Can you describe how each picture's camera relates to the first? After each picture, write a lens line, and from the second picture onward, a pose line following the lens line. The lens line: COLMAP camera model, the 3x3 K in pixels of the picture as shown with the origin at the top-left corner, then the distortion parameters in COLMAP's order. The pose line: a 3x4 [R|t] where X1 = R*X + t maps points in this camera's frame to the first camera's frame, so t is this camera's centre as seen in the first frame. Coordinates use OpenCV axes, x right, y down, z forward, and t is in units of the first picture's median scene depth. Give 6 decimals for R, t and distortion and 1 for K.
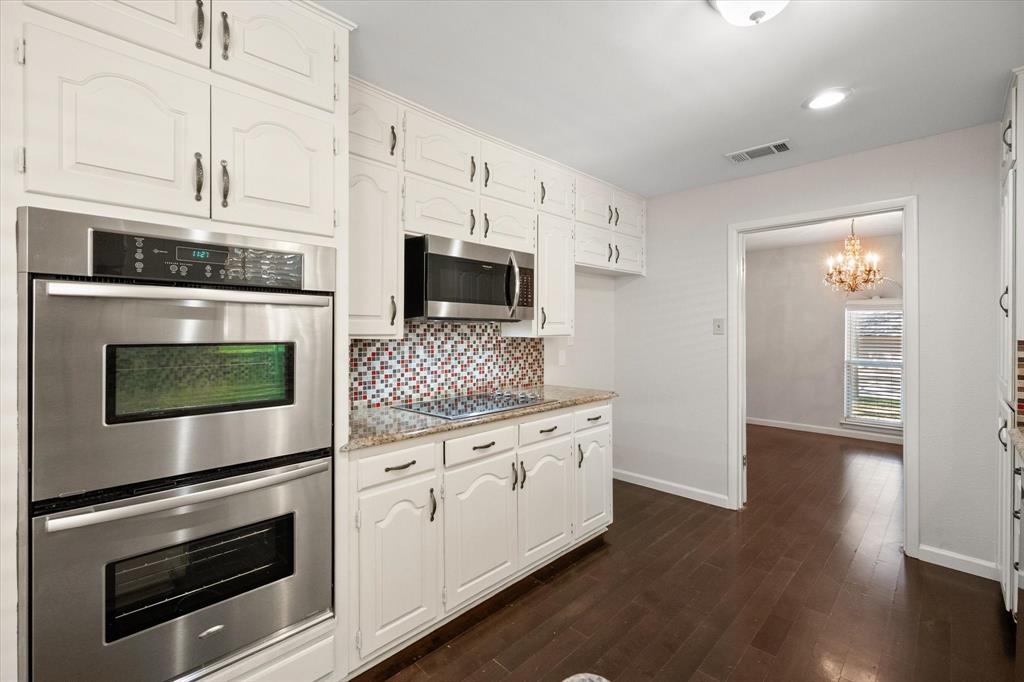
lens RADIAL K [[464.2, 0, 485.0], [0, 464.2, 336.8], [0, 0, 1]] dist [0.012417, -0.000254]
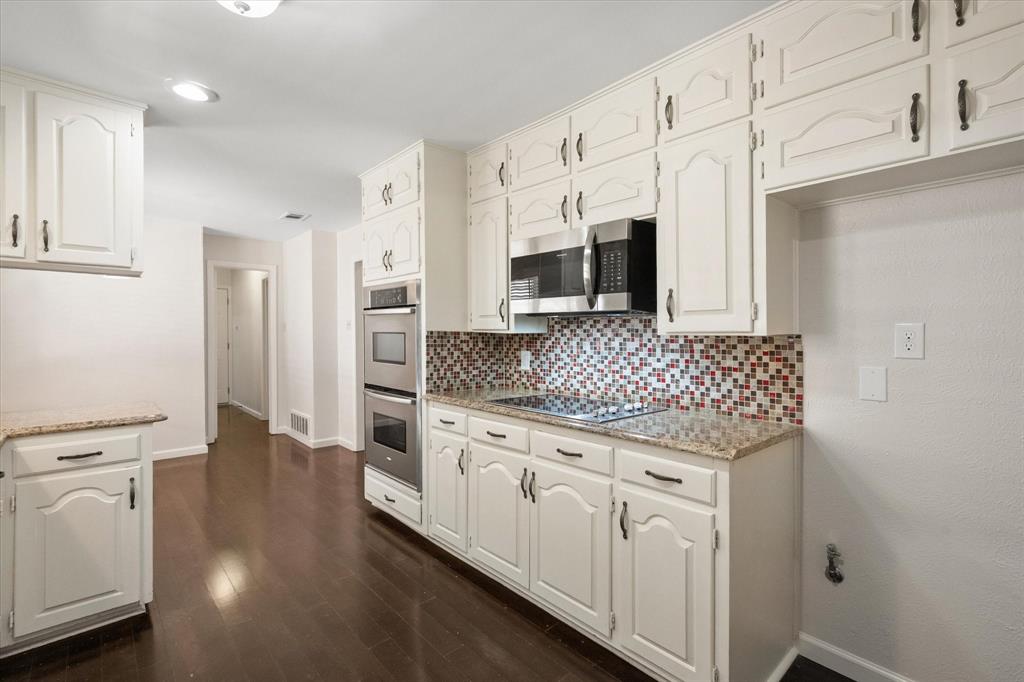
lens RADIAL K [[464.2, 0, 514.8], [0, 464.2, 336.4], [0, 0, 1]] dist [0.012417, -0.000254]
pose [[-0.044371, 0.016886, -0.998872, 0.826193], [-0.008515, 0.999814, 0.017280, -0.007271], [0.998979, 0.009272, -0.044219, 0.854702]]
